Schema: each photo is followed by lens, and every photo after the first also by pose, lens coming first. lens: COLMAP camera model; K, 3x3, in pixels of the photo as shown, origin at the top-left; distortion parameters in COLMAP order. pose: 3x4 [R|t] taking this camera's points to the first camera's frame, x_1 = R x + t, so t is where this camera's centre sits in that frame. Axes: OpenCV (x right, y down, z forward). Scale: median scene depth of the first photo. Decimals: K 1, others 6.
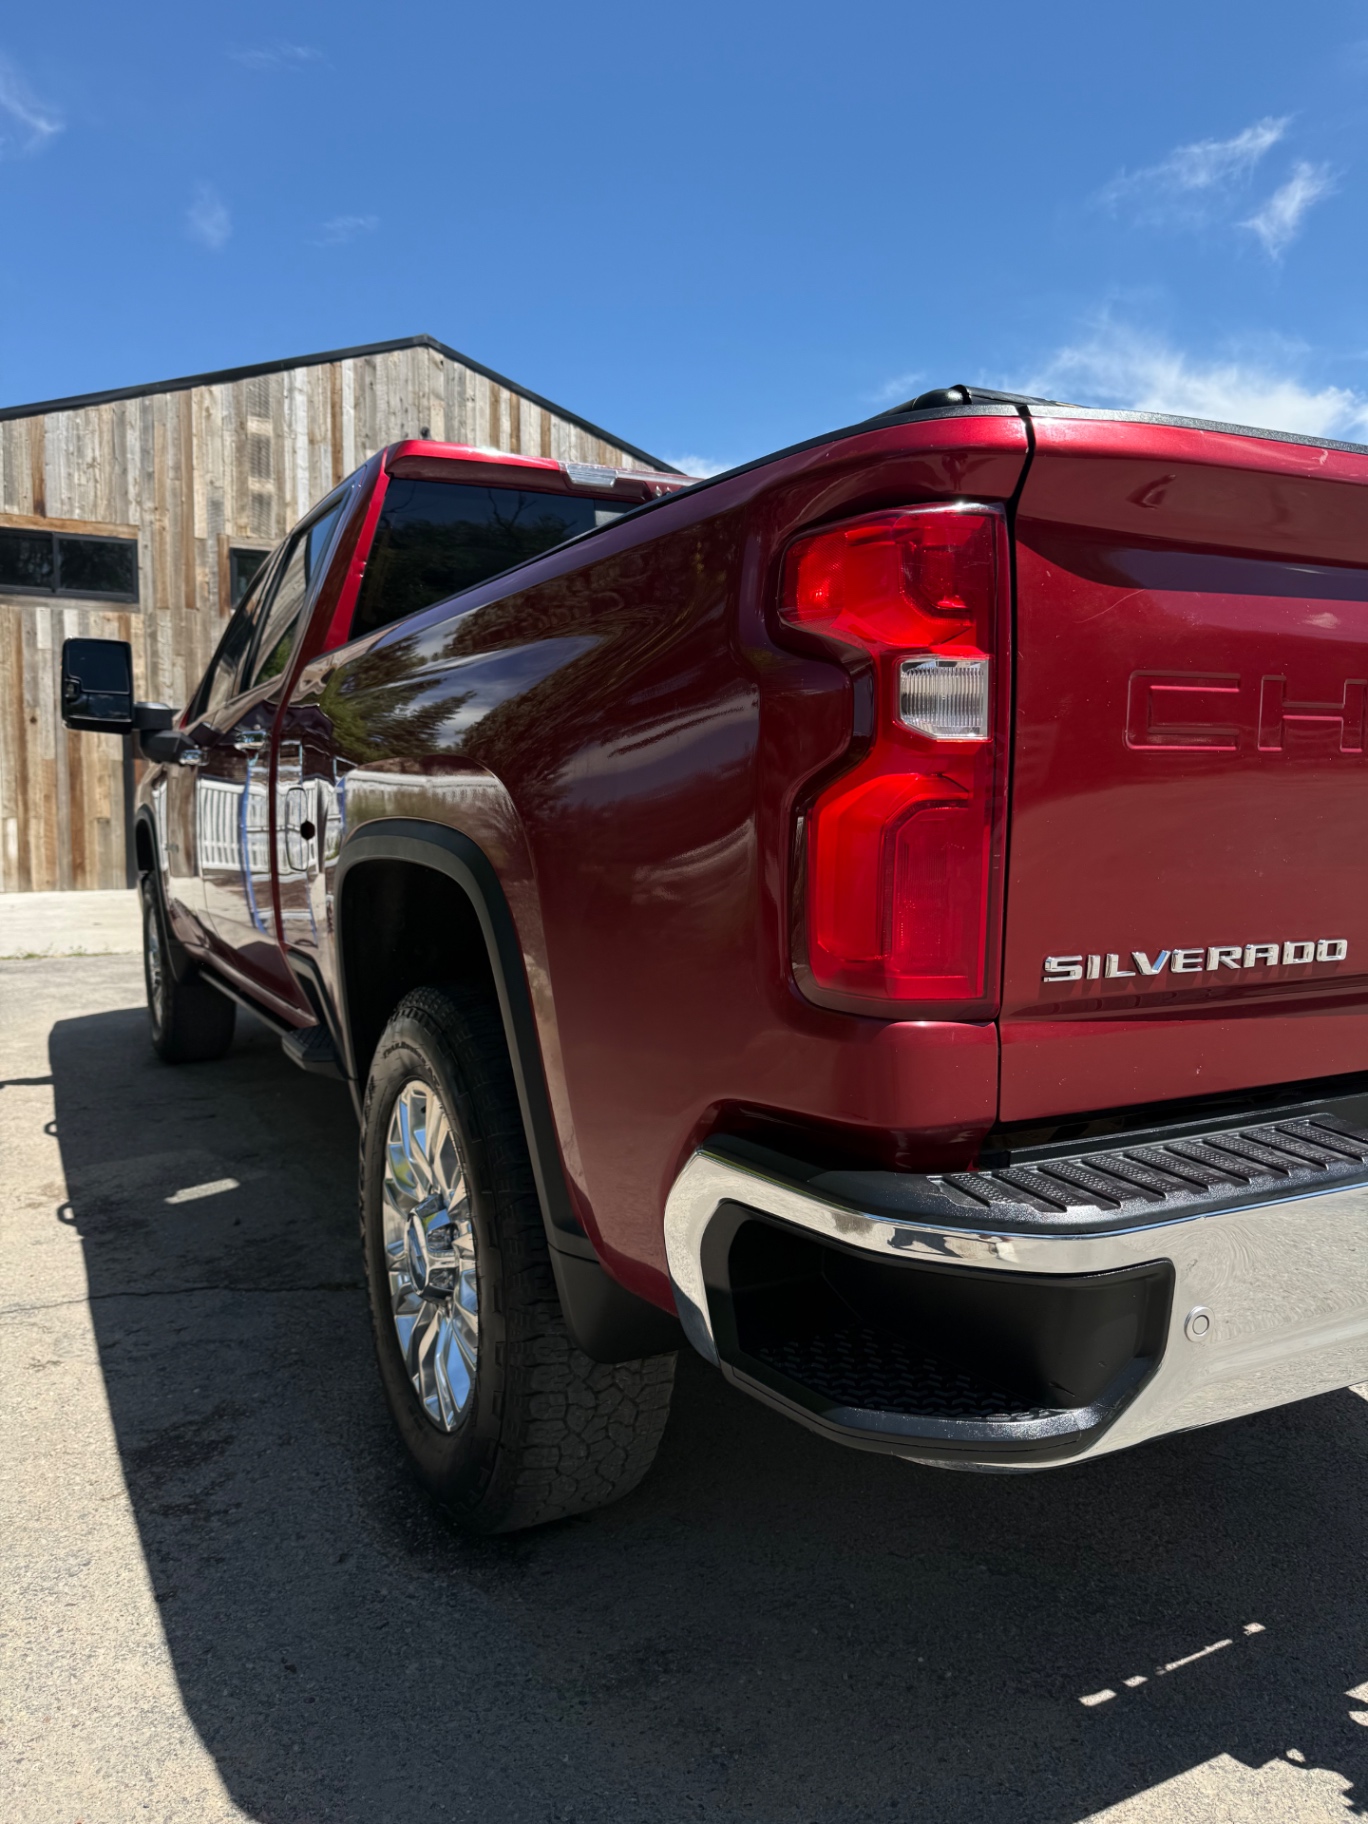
lens RADIAL K [[1345.5, 0, 677.8], [0, 1345.5, 905.7], [0, 0, 1]] dist [-0.021317, -0.004324]
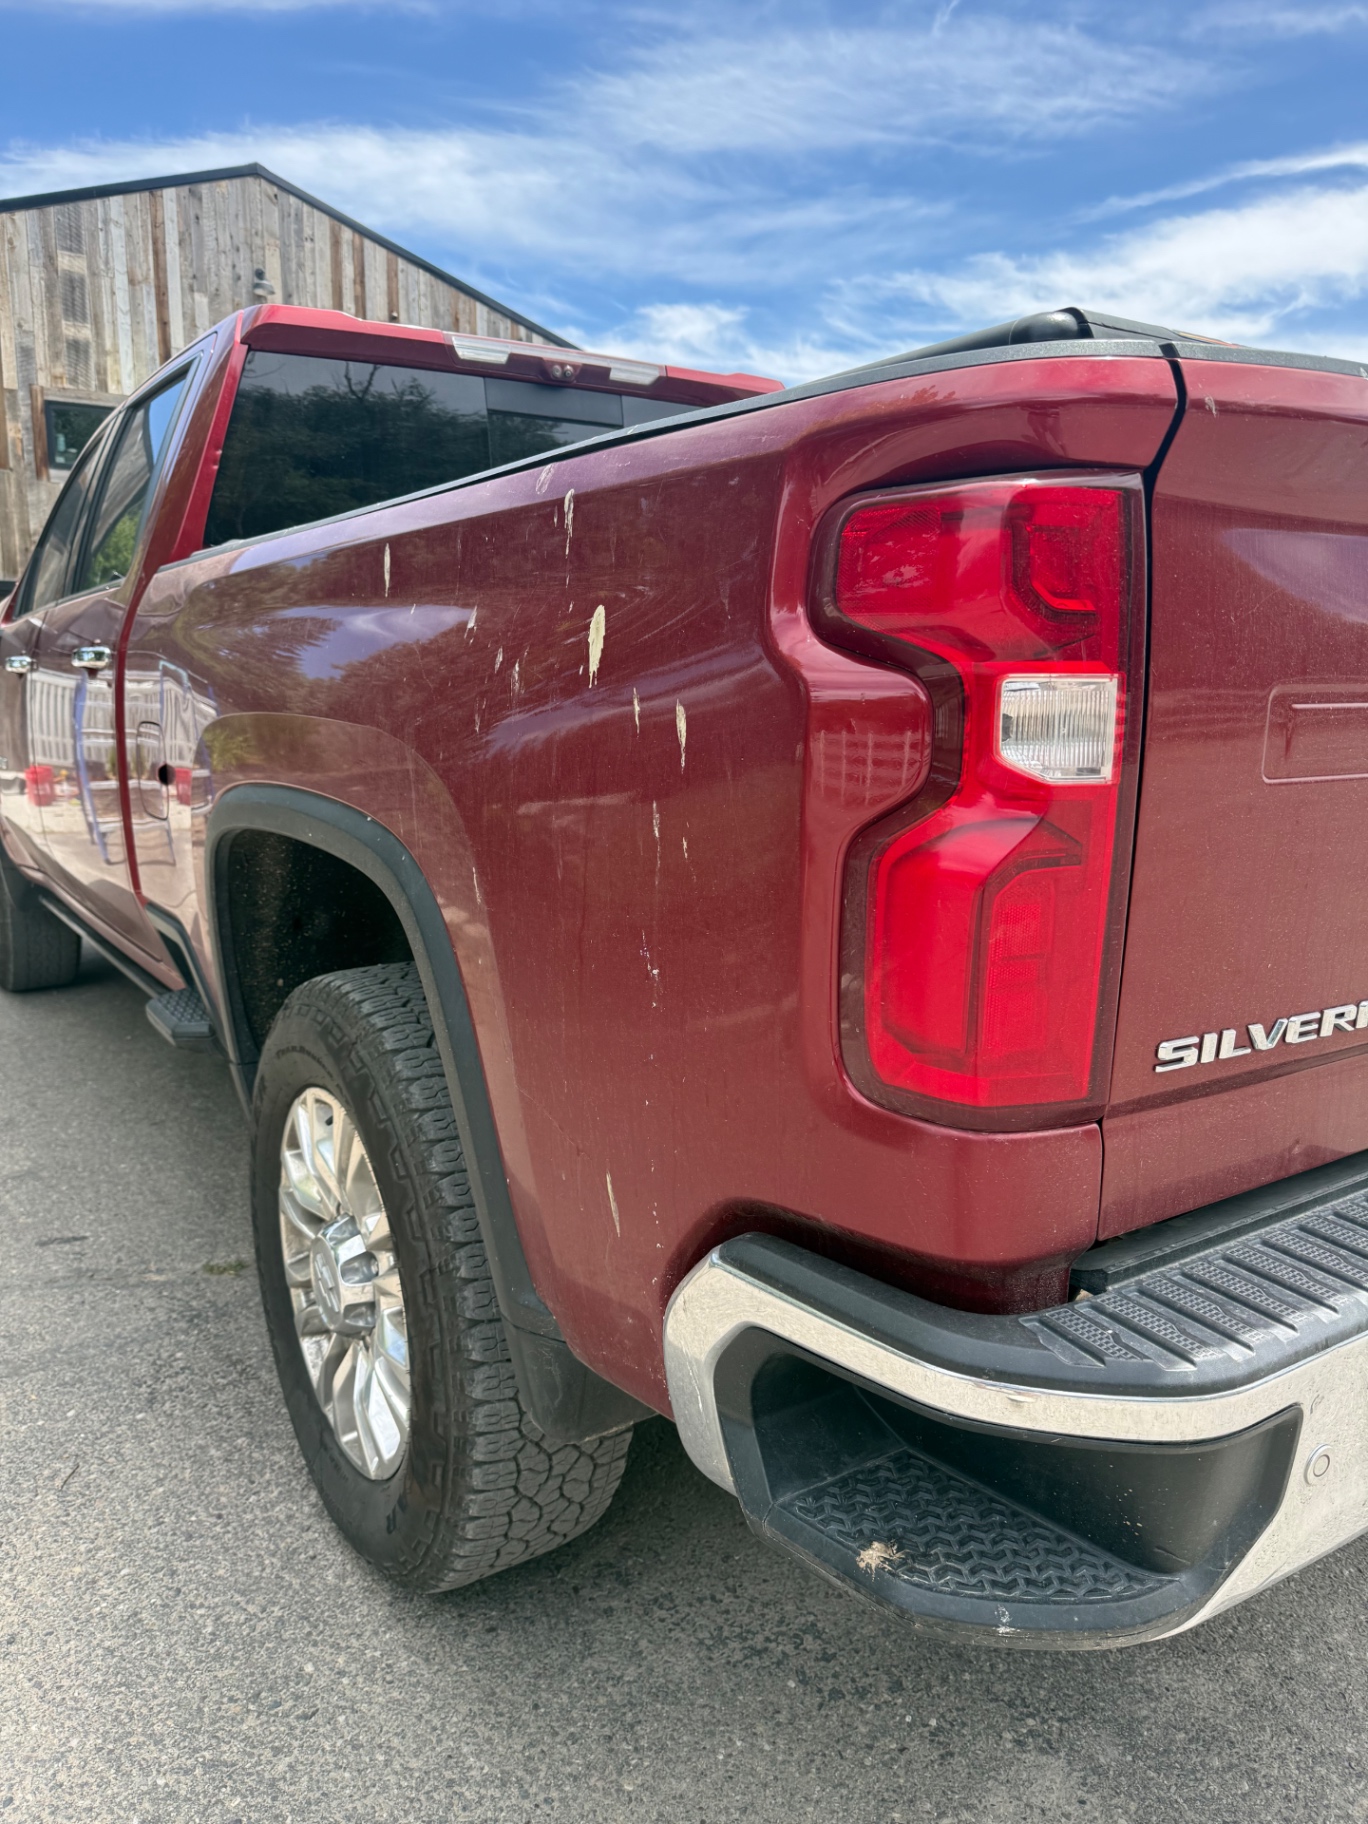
lens RADIAL K [[1345.5, 0, 687.2], [0, 1345.5, 924.0], [0, 0, 1]] dist [-0.021317, -0.004324]
pose [[0.993625, -0.017511, 0.111366, -0.053445], [0.005369, 0.994092, 0.108405, -0.066923], [-0.112606, -0.107116, 0.987849, 0.130866]]
